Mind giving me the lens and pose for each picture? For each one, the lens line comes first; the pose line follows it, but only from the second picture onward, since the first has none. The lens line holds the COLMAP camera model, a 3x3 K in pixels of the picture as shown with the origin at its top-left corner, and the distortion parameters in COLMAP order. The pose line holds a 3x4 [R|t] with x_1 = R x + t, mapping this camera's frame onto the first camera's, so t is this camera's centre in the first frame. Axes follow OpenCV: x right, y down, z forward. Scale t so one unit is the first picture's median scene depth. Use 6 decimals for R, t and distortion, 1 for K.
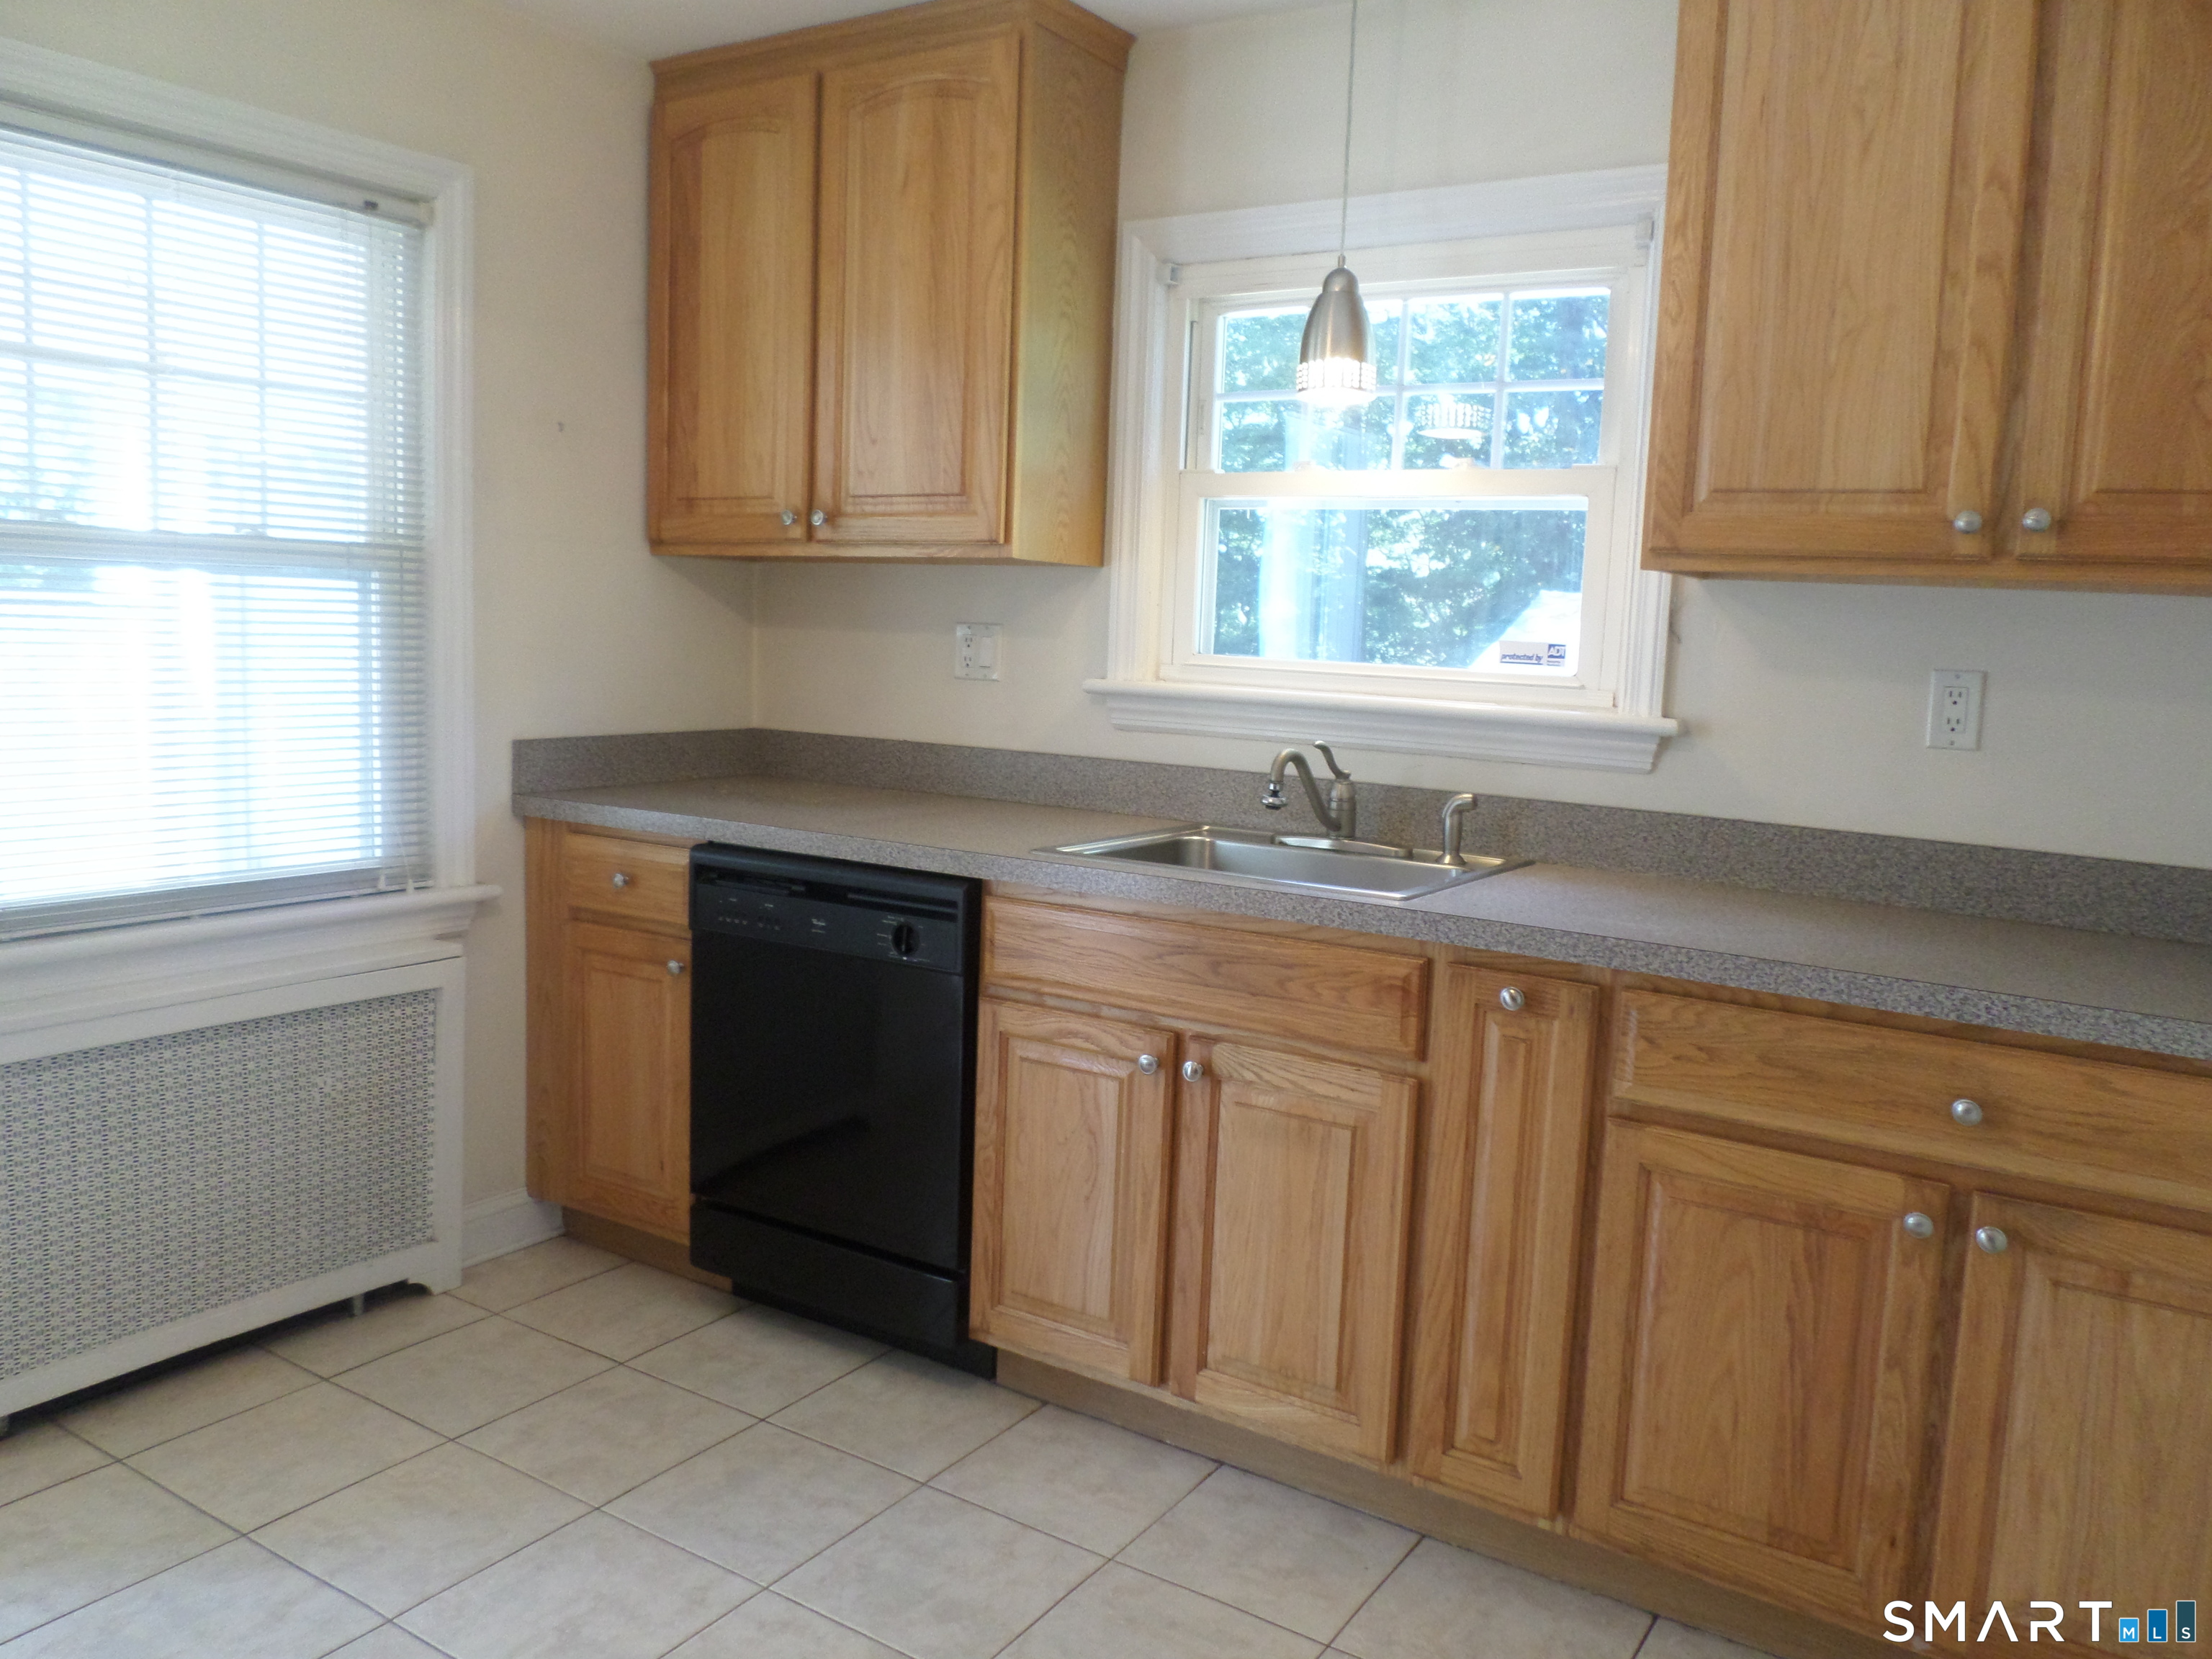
lens RADIAL K [[1689.9, 0, 1096.4], [0, 1689.9, 839.2], [0, 0, 1]] dist [-0.000595, -0.015631]
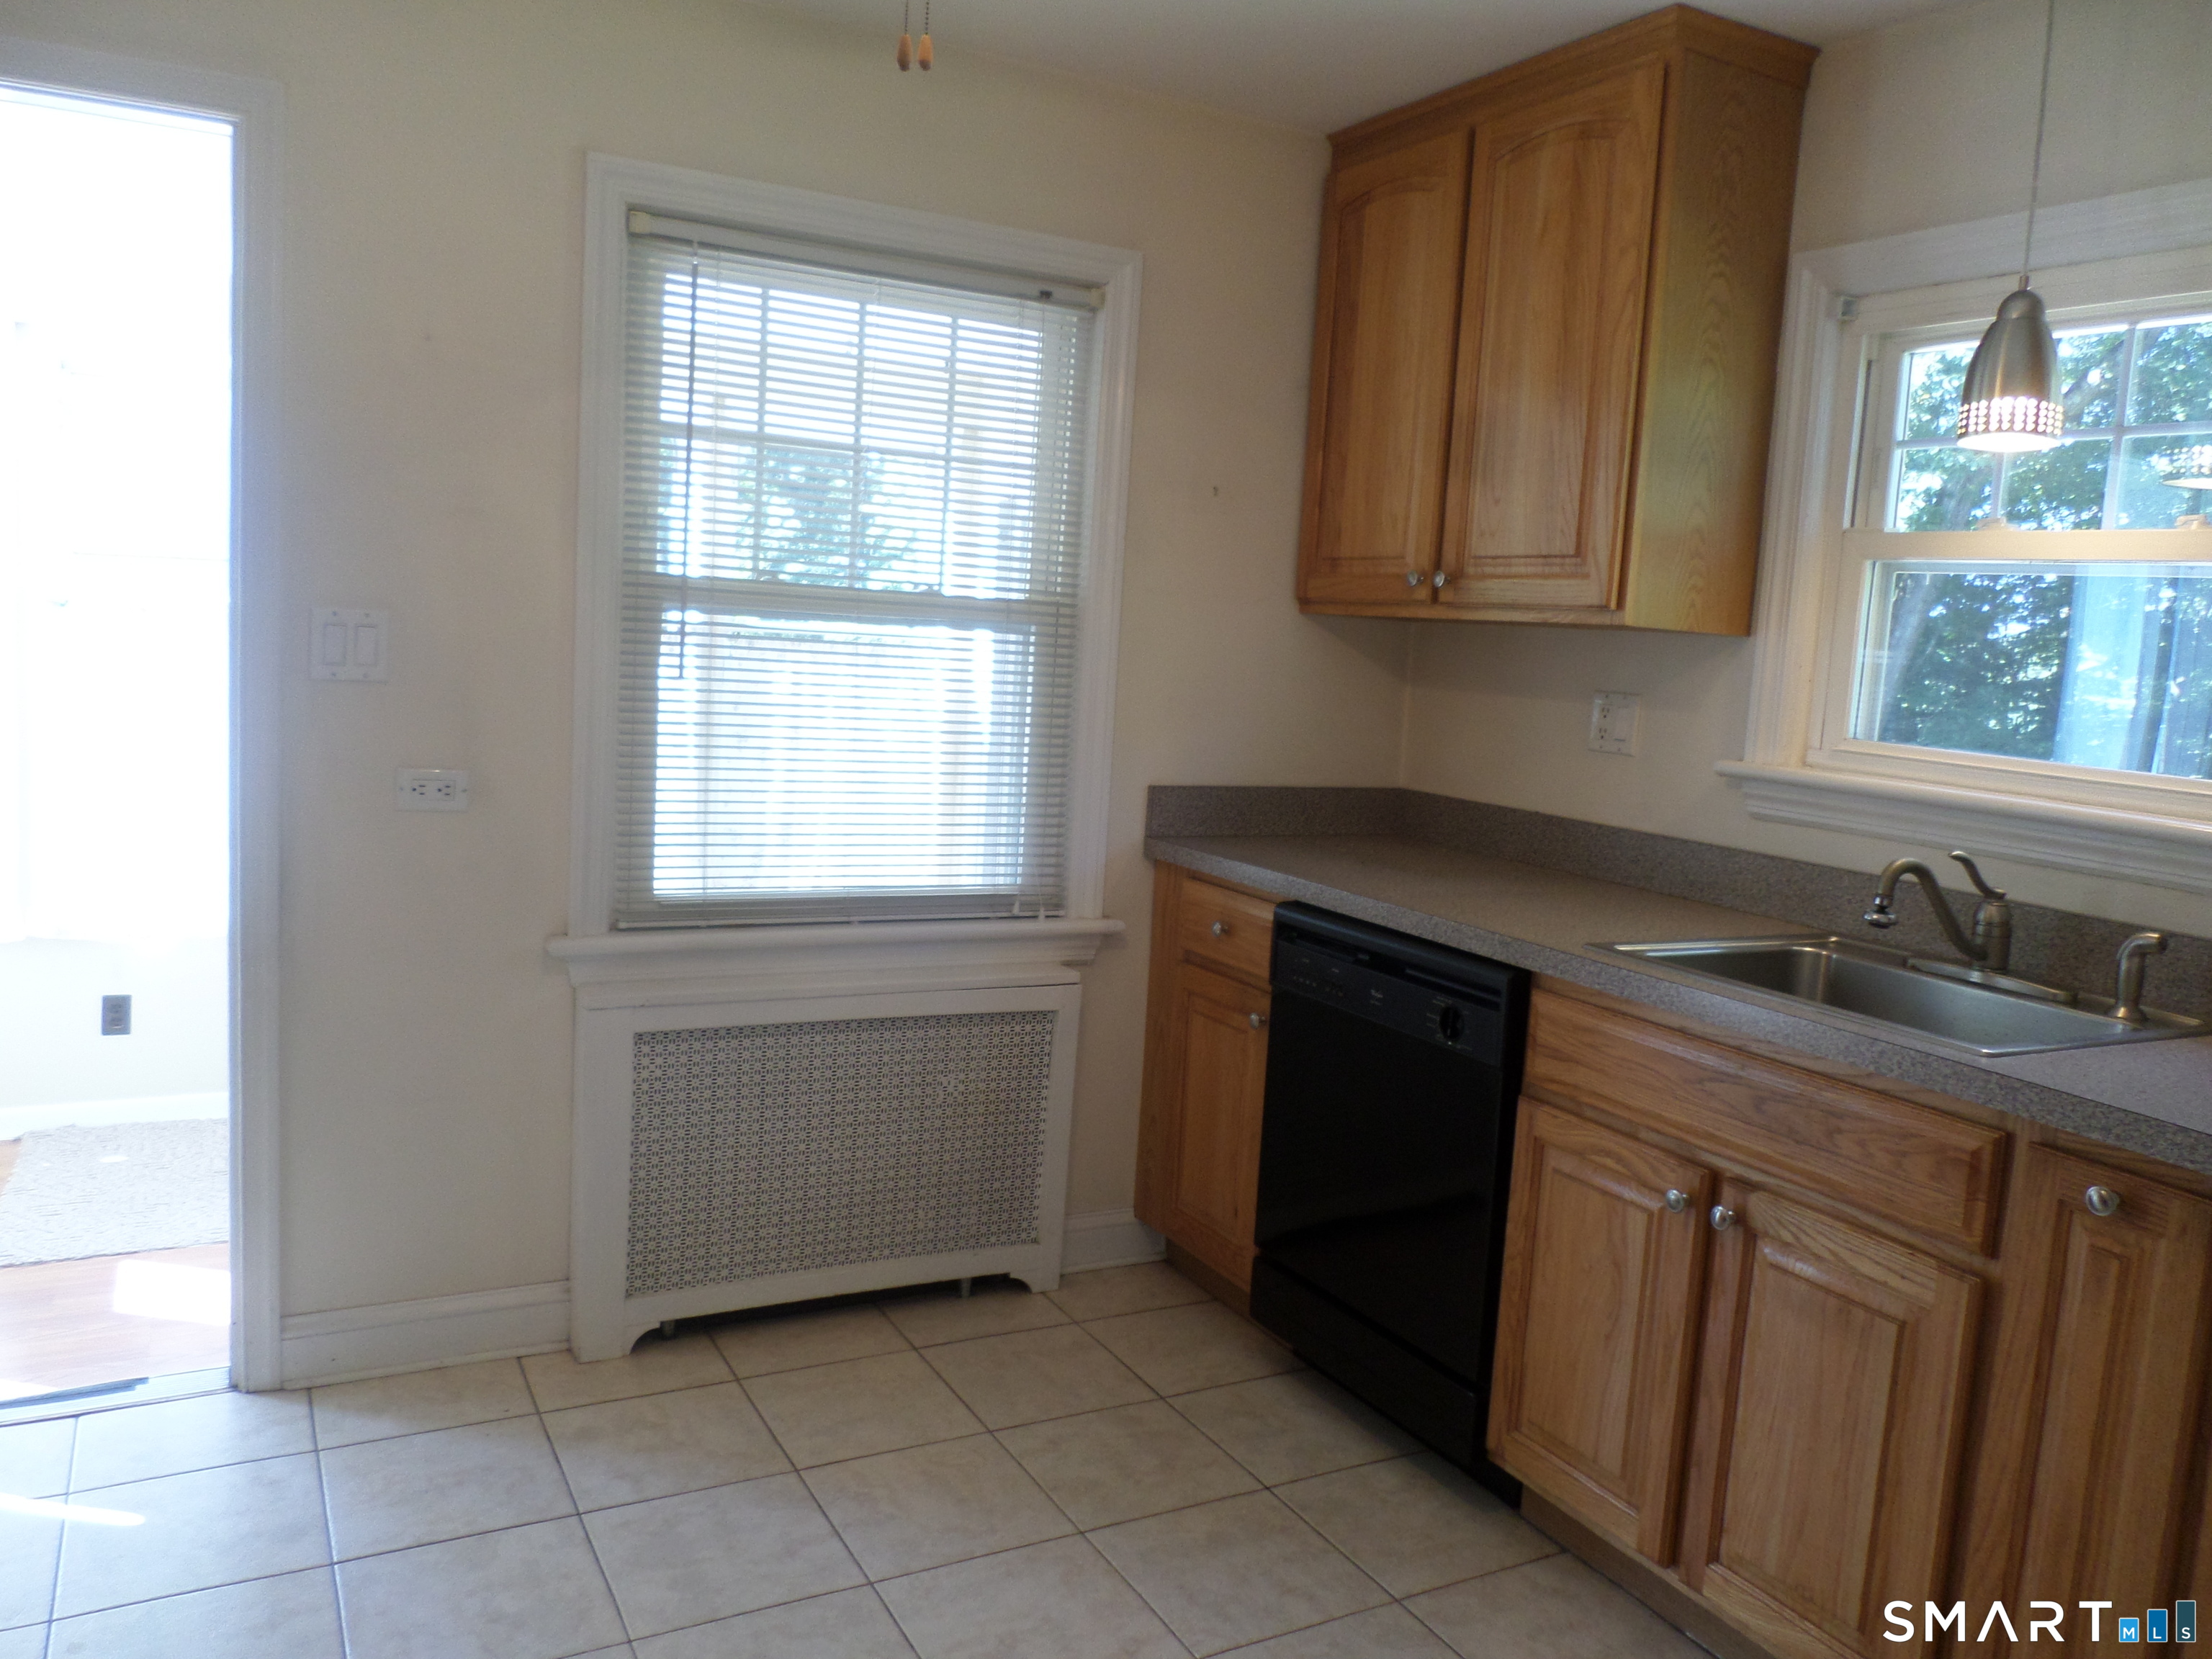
lens RADIAL K [[1689.9, 0, 1092.9], [0, 1689.9, 832.1], [0, 0, 1]] dist [-0.000595, -0.015631]
pose [[0.877977, 0.078212, -0.472270, 0.142931], [-0.092849, 0.995650, -0.007724, -0.020591], [0.469612, 0.050632, 0.881420, 0.058726]]
